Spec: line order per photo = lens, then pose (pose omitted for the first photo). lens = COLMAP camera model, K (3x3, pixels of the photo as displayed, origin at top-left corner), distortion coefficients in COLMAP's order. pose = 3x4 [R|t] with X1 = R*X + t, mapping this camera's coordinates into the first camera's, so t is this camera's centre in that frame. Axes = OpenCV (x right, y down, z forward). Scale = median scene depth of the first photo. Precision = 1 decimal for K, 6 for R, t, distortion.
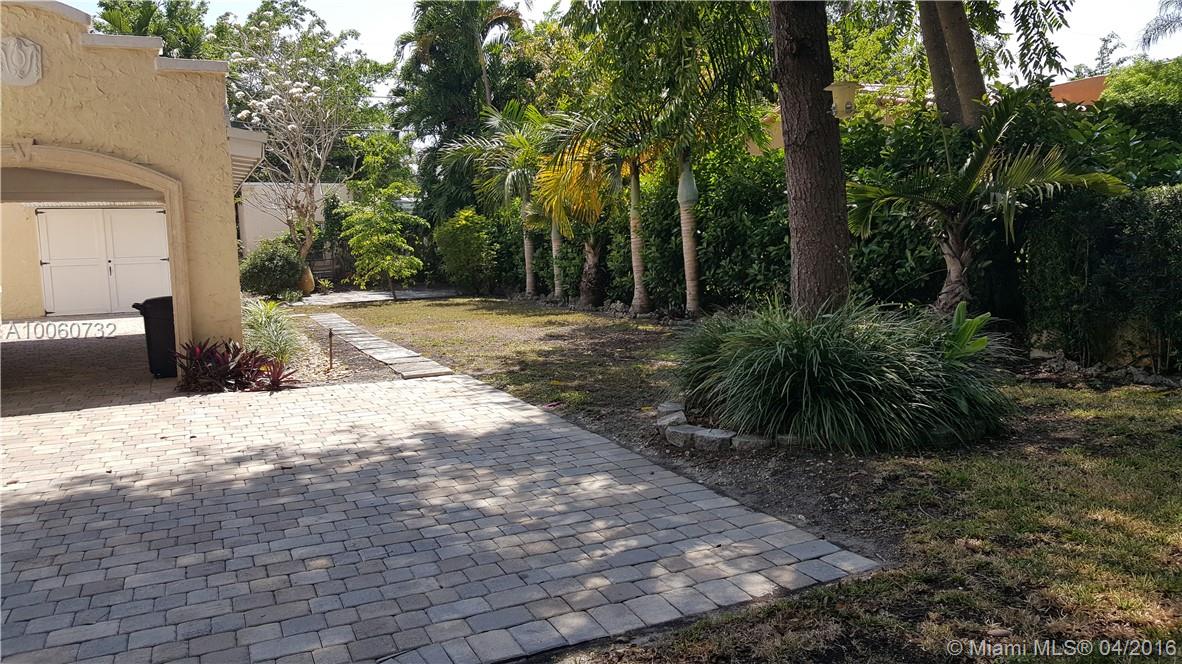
lens RADIAL K [[857.5, 0, 609.4], [0, 857.5, 334.6], [0, 0, 1]] dist [0.182904, -0.269397]
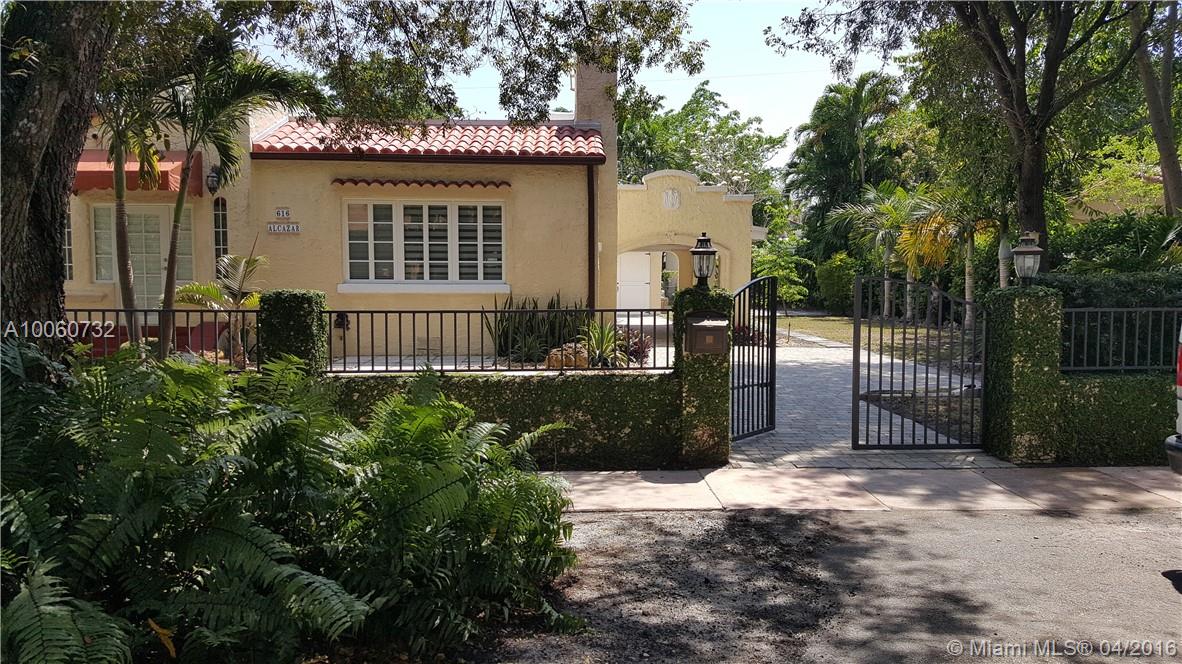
lens RADIAL K [[857.5, 0, 609.4], [0, 857.5, 334.6], [0, 0, 1]] dist [0.182904, -0.269397]
pose [[0.925531, 0.059552, -0.373960, 0.021353], [-0.071460, 0.997280, -0.018044, 0.040578], [0.371868, 0.043424, 0.927269, -0.474530]]
